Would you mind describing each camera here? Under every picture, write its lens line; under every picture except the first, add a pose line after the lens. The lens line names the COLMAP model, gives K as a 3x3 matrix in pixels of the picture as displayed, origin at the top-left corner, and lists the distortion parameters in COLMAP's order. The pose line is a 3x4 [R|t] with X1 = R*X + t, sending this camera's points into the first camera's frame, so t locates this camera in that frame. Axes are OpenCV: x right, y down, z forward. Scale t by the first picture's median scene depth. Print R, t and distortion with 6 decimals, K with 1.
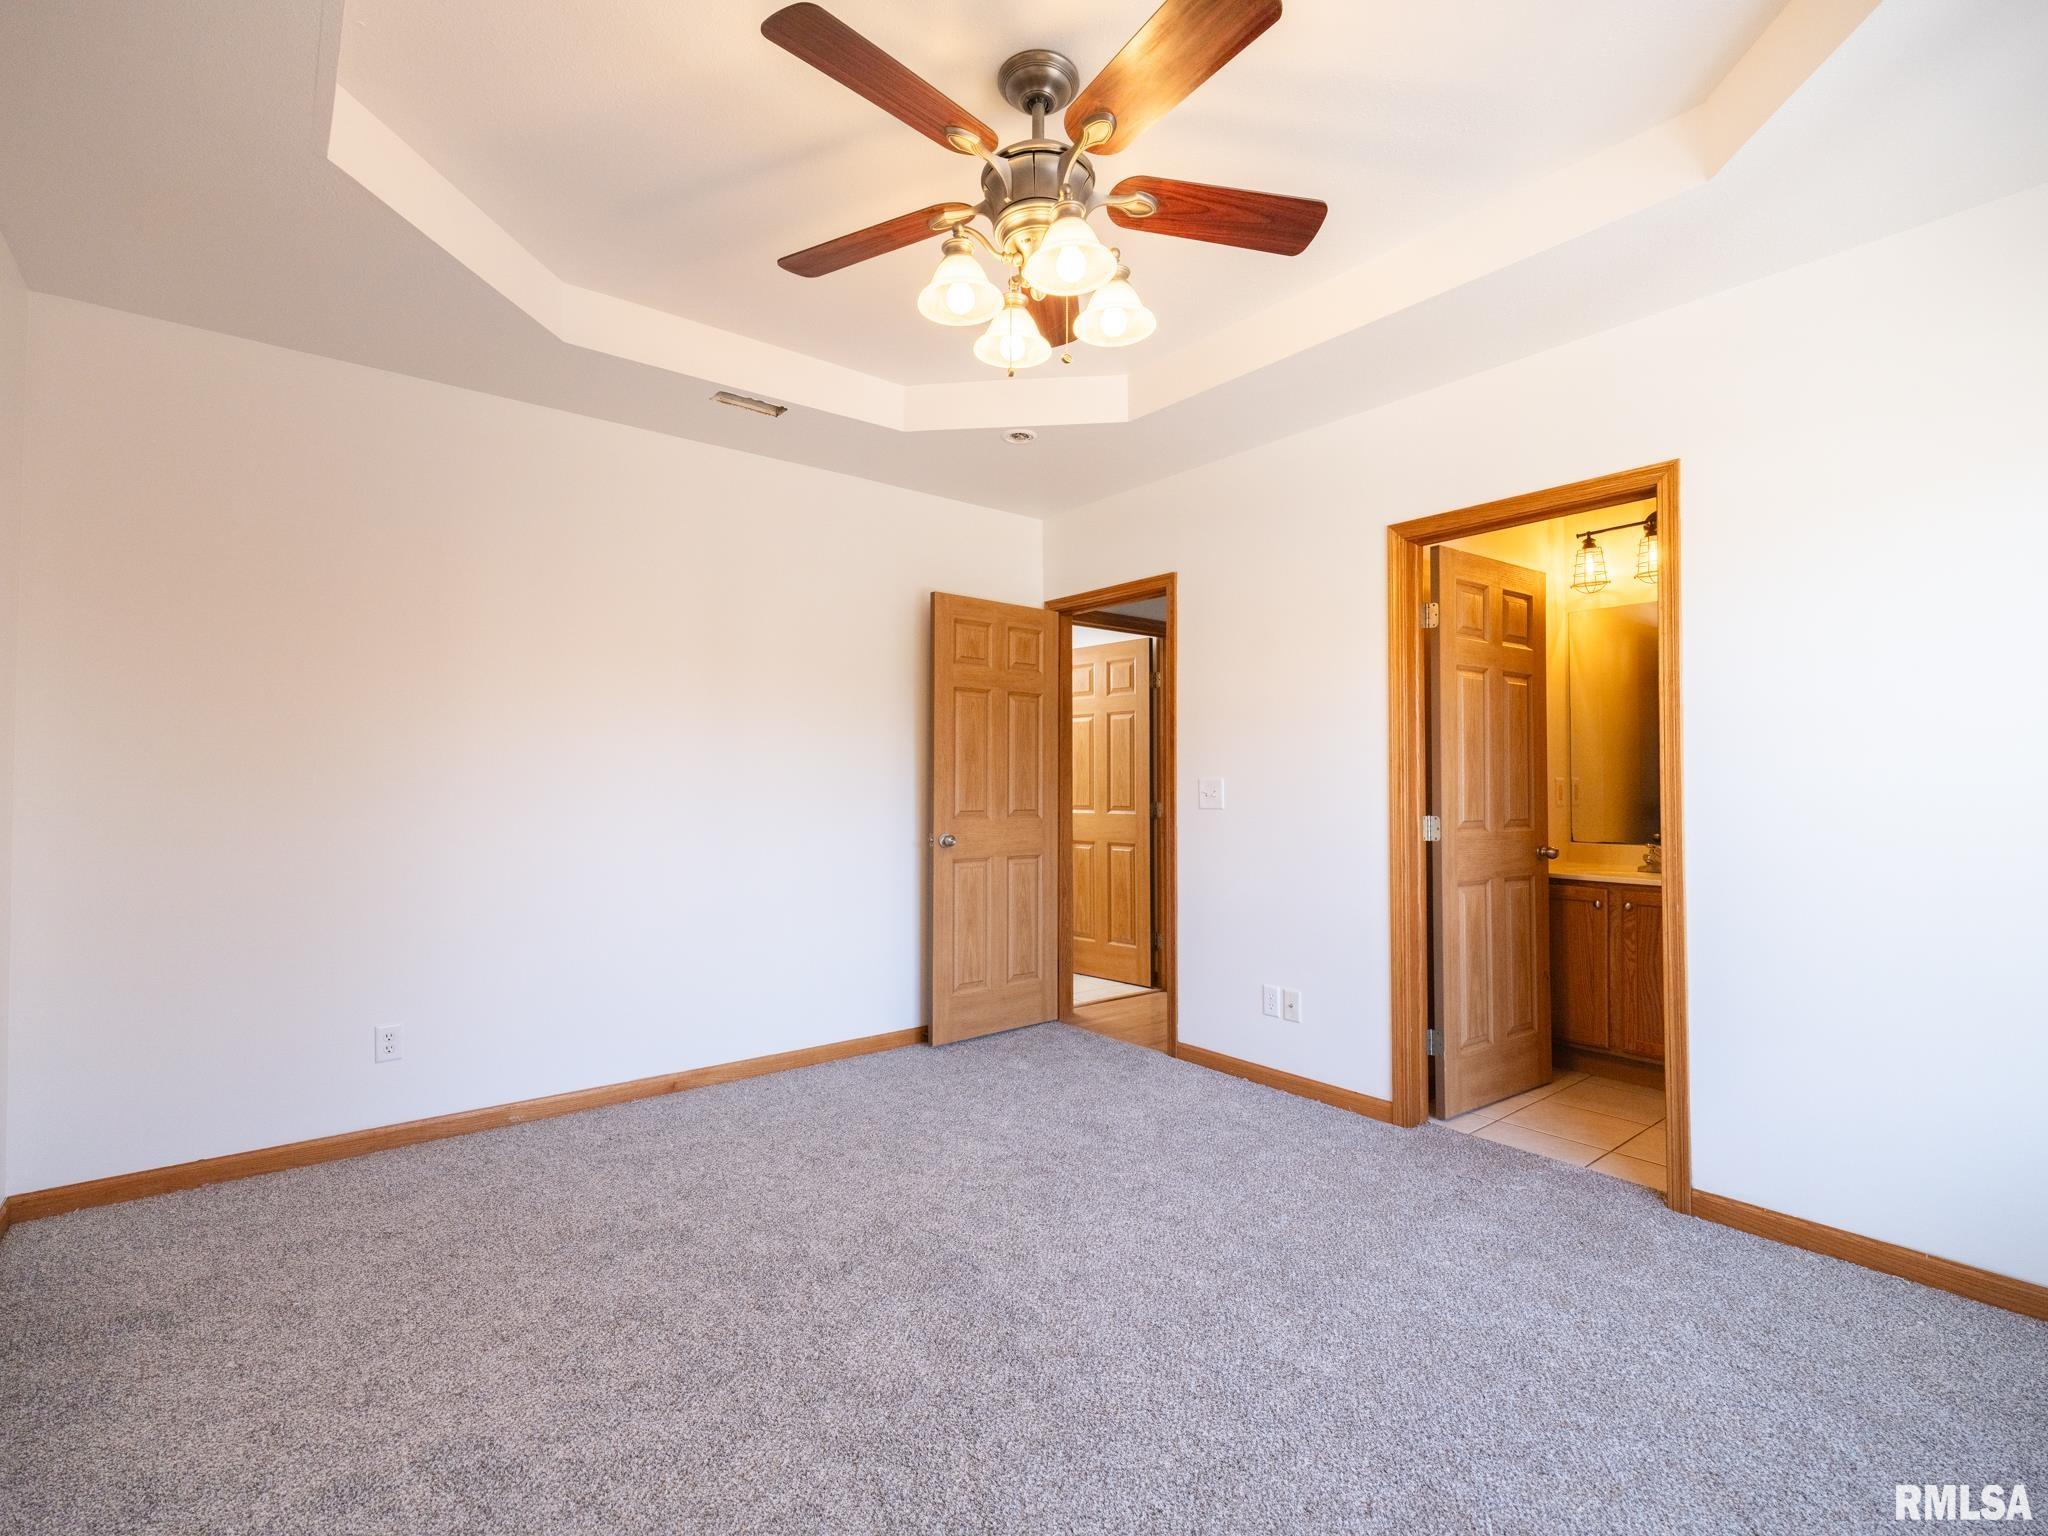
lens RADIAL K [[955.3, 0, 1021.5], [0, 955.3, 765.4], [0, 0, 1]] dist [-0.001940, 0.001183]
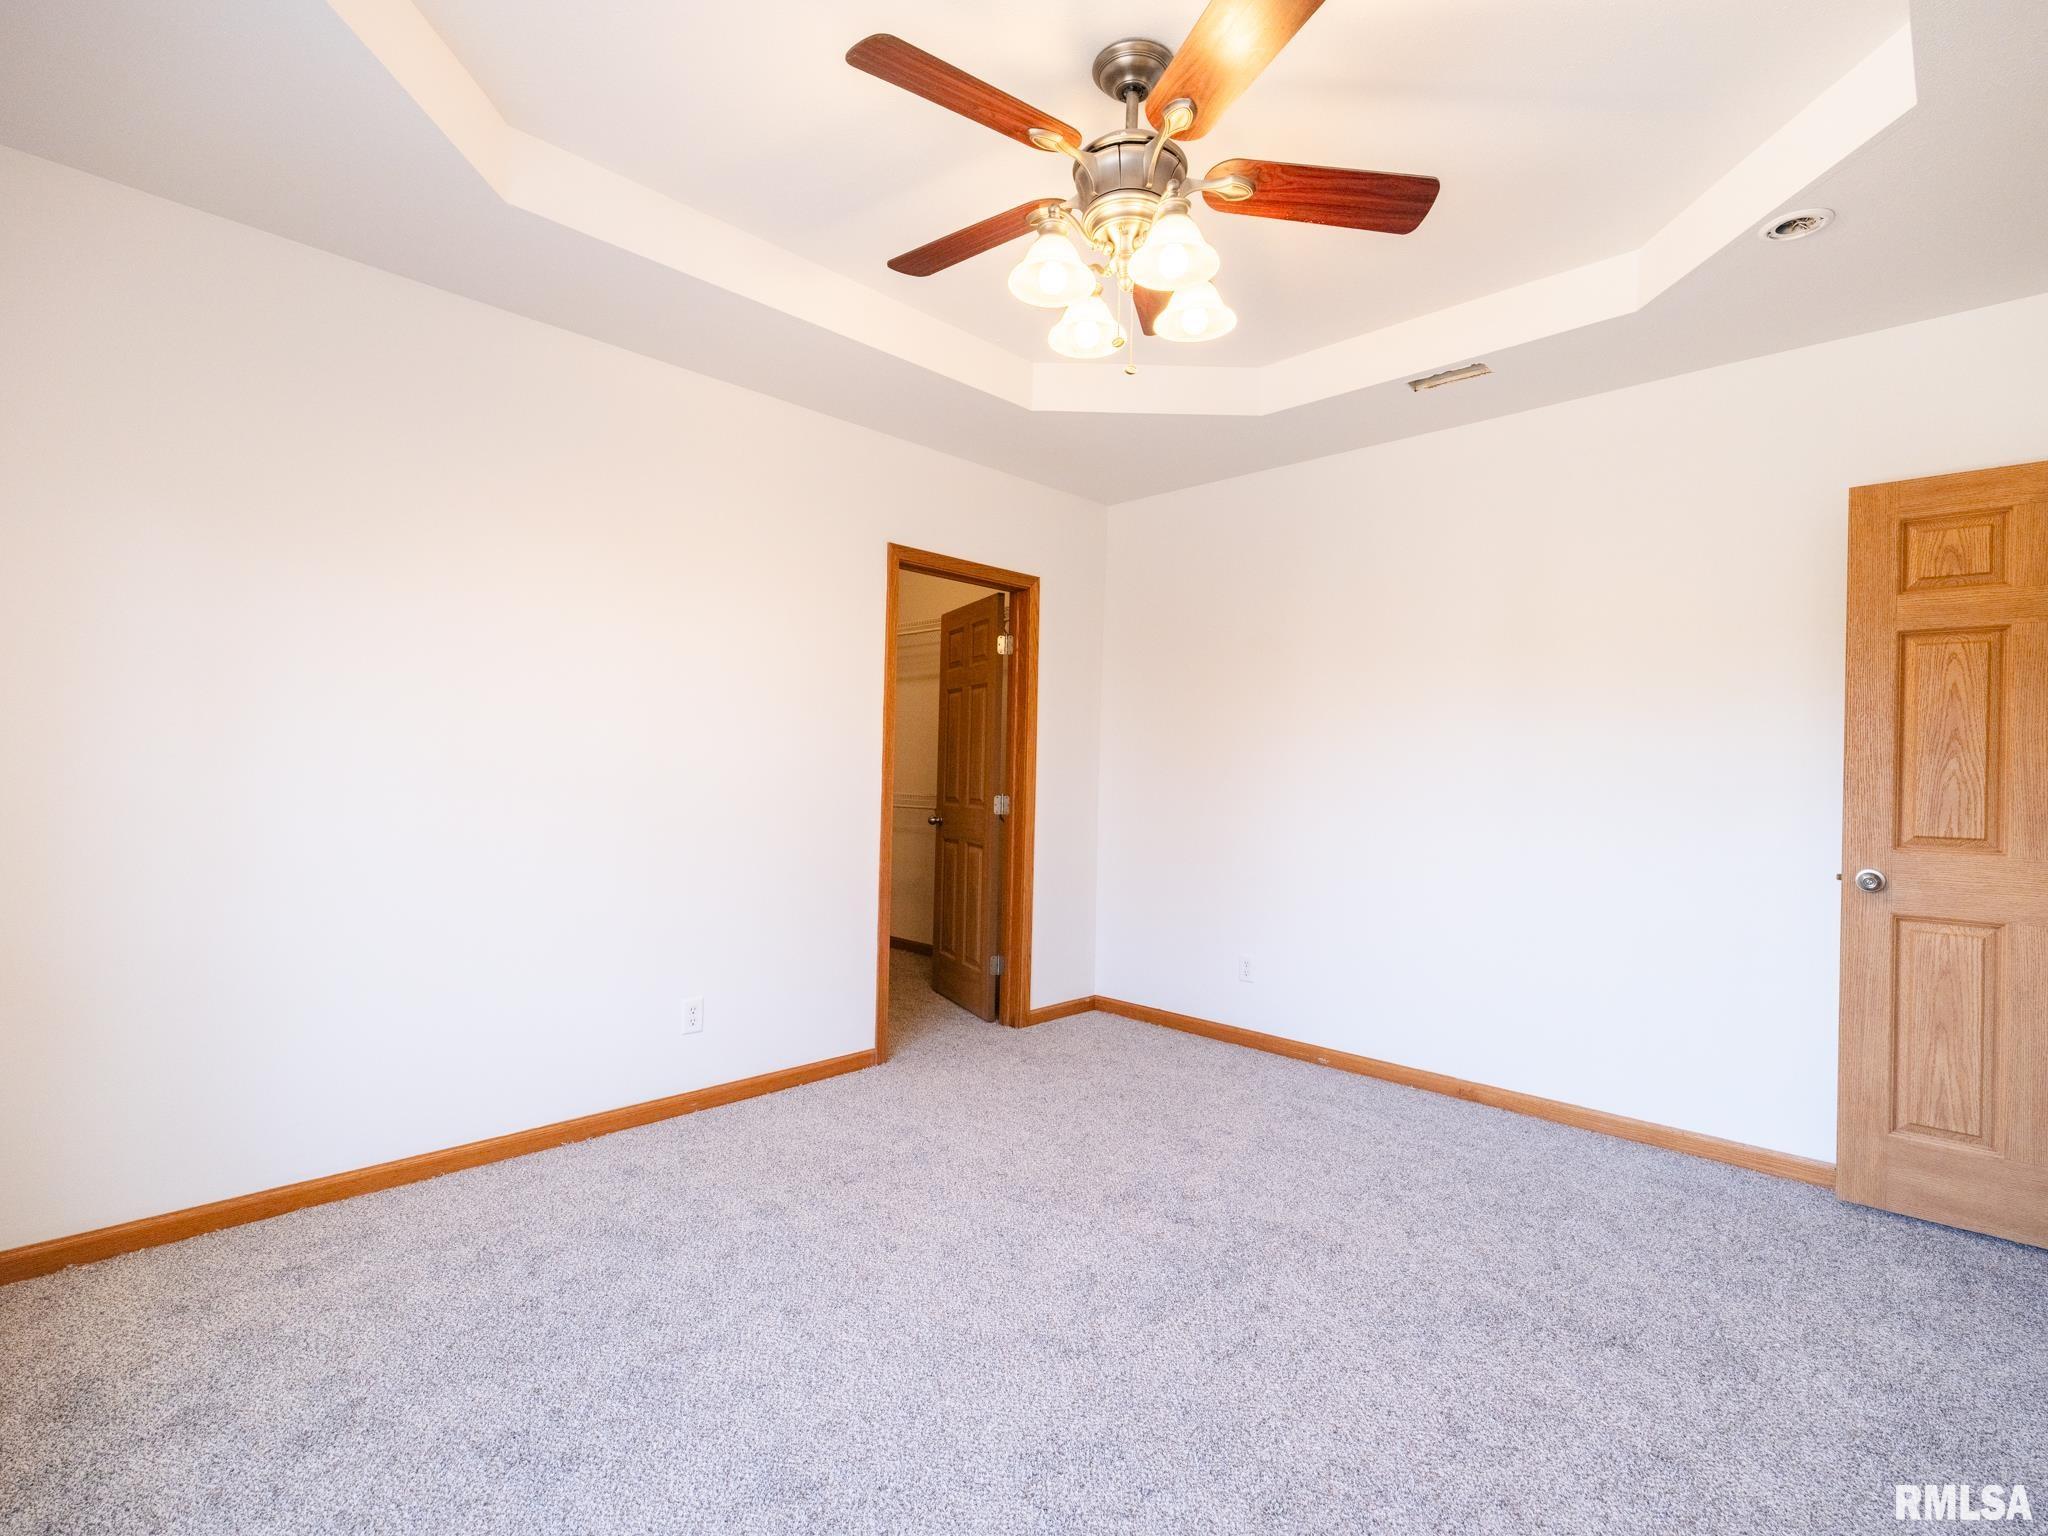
lens RADIAL K [[955.3, 0, 1021.5], [0, 955.3, 765.4], [0, 0, 1]] dist [-0.001940, 0.001183]
pose [[0.113379, -0.010340, -0.993498, 0.566979], [-0.000630, 0.999945, -0.010479, 0.011063], [0.993552, 0.001814, 0.113366, 0.444281]]
